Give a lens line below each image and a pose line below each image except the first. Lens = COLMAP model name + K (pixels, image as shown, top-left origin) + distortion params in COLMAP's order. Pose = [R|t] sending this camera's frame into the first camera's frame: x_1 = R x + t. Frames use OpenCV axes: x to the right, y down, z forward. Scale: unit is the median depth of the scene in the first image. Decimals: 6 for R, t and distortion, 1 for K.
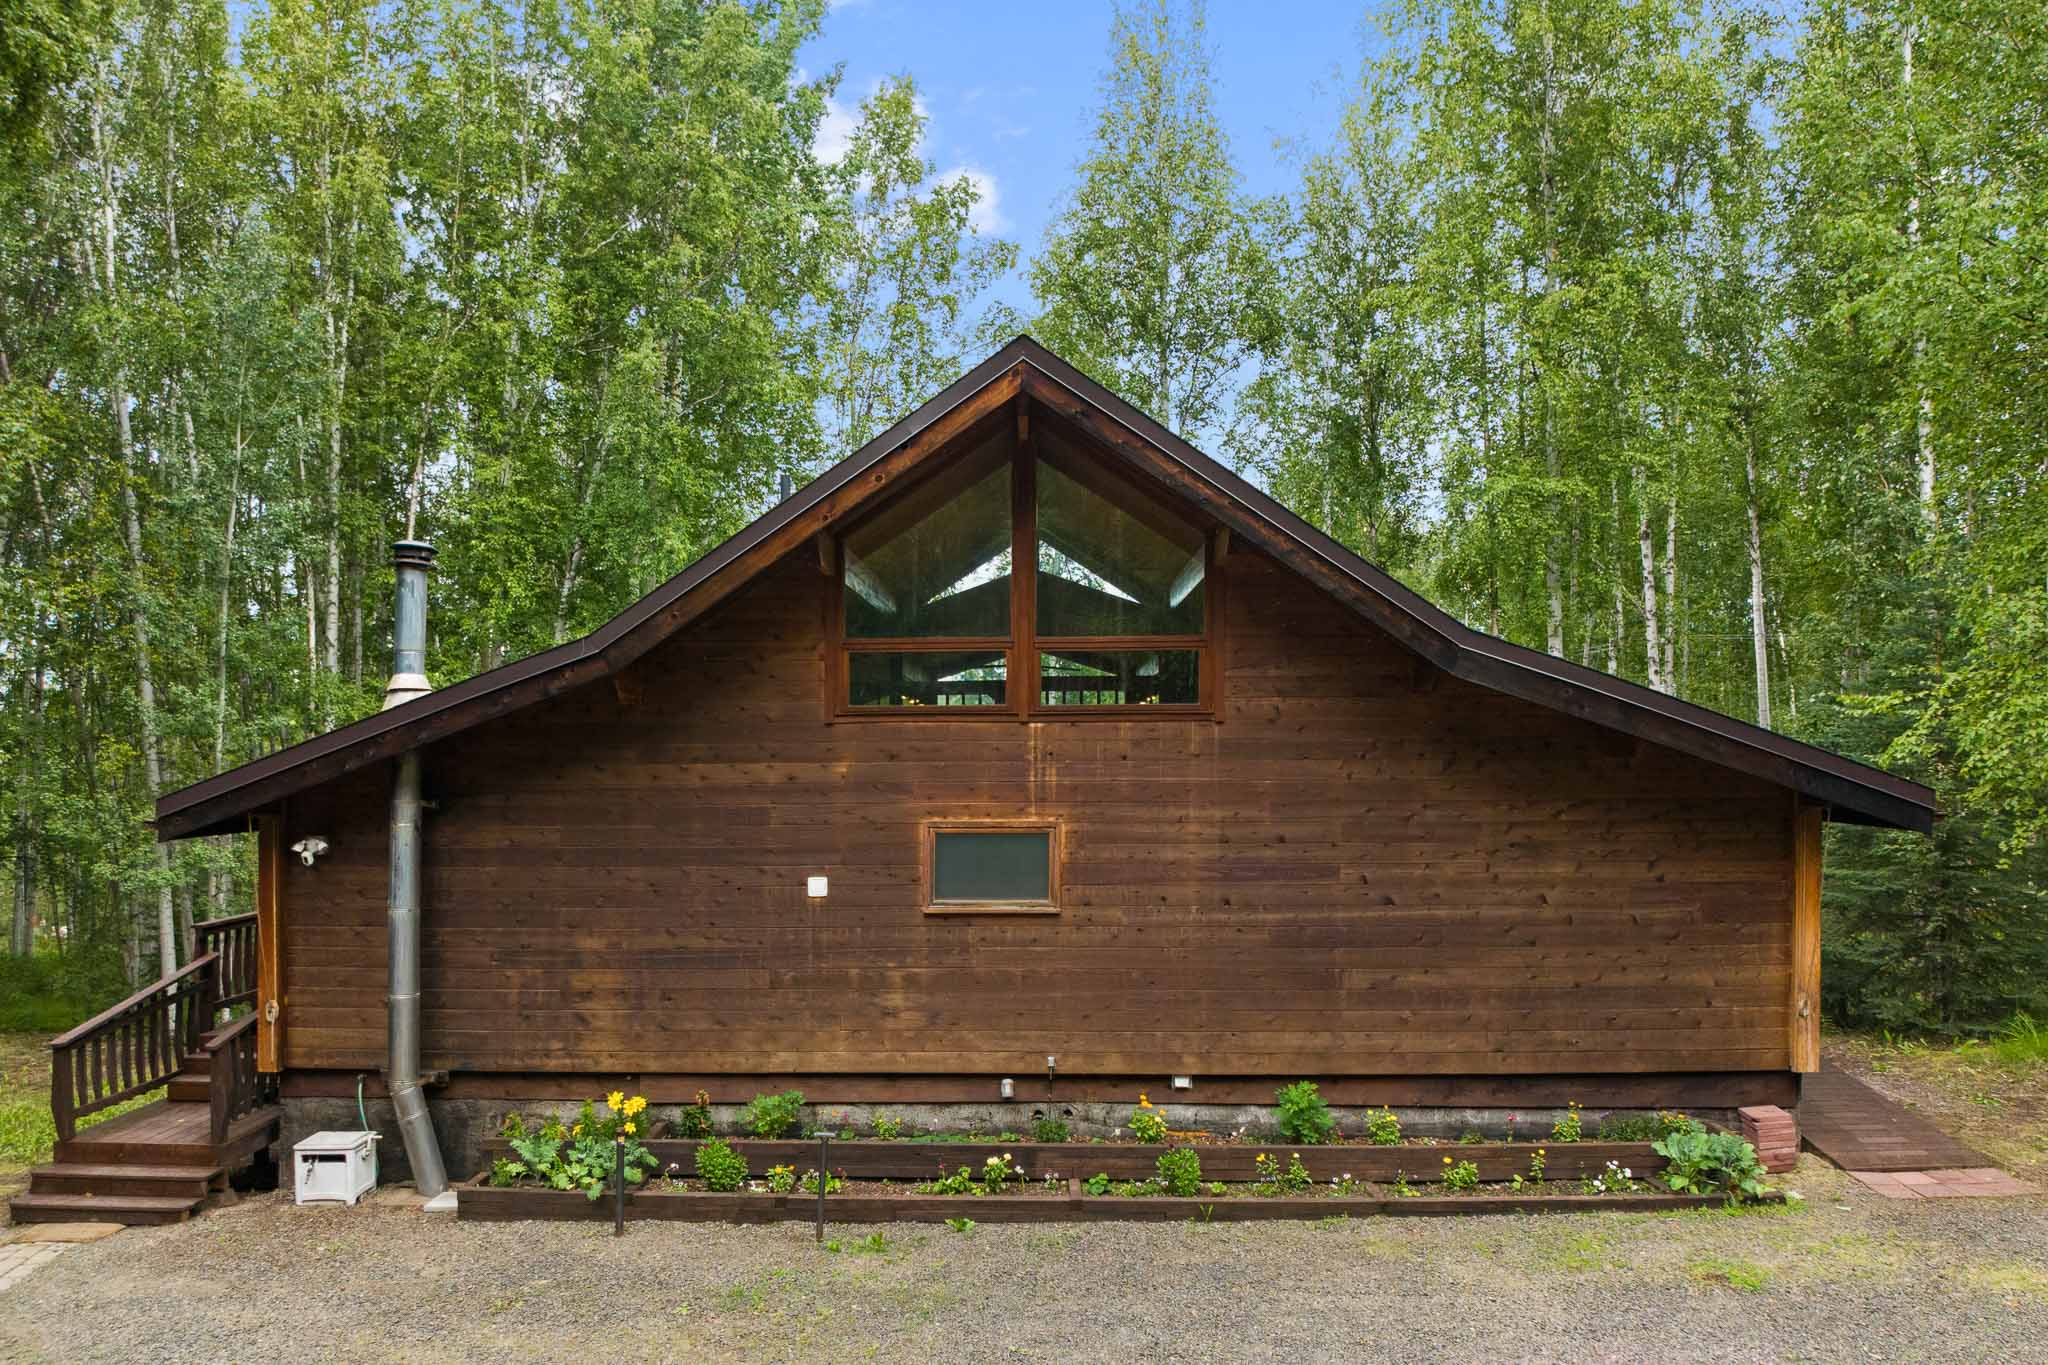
lens RADIAL K [[1486.7, 0, 1013.8], [0, 1486.7, 698.7], [0, 0, 1]] dist [-0.010643, -0.010065]
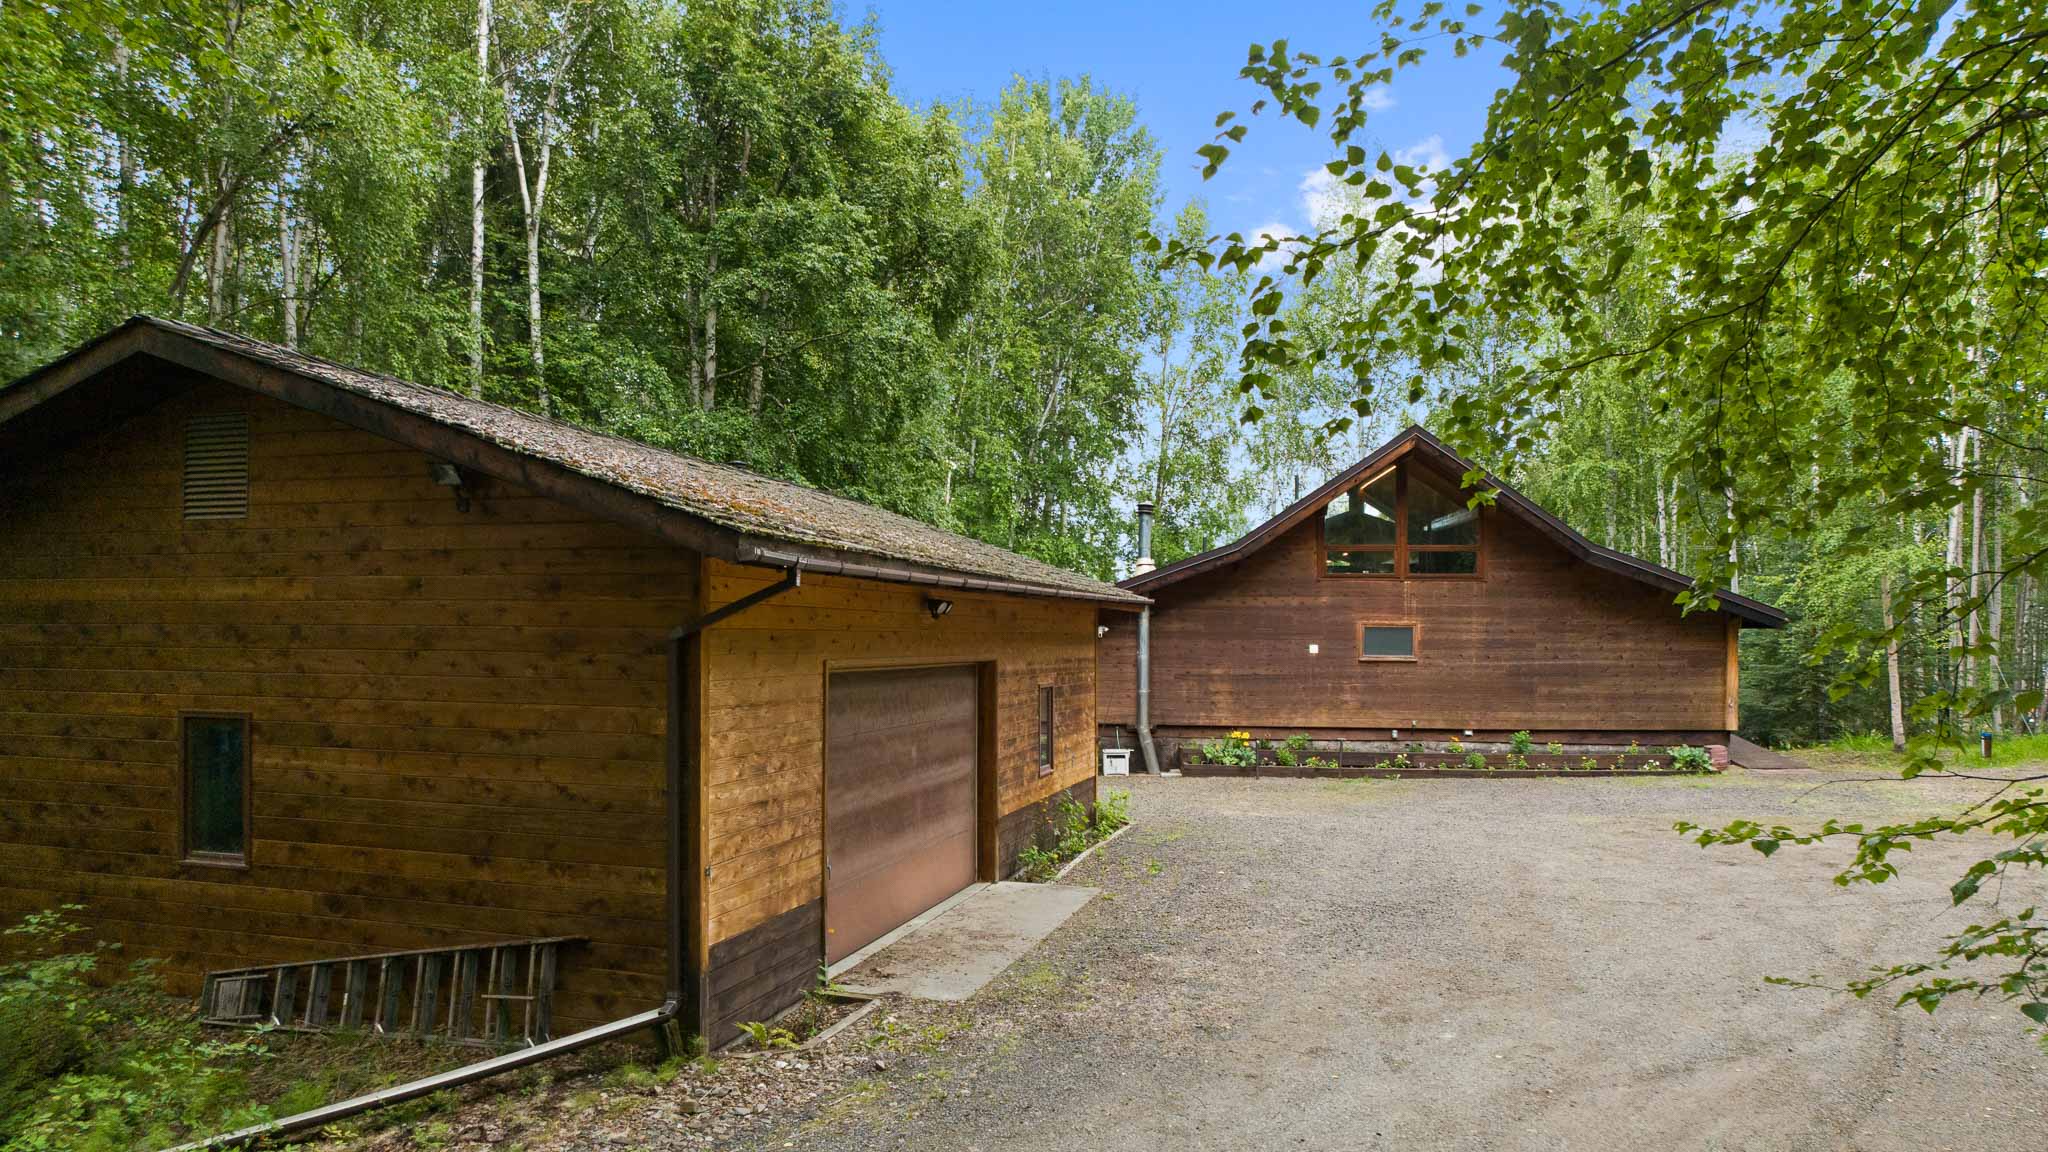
lens RADIAL K [[1290.9, 0, 1027.8], [0, 1290.9, 568.2], [0, 0, 1]] dist [-0.048893, 0.002246]
pose [[0.998598, 0.011728, -0.051610, -0.489599], [-0.012716, 0.999741, -0.018864, 0.042137], [0.051376, 0.019494, 0.998489, -1.095685]]
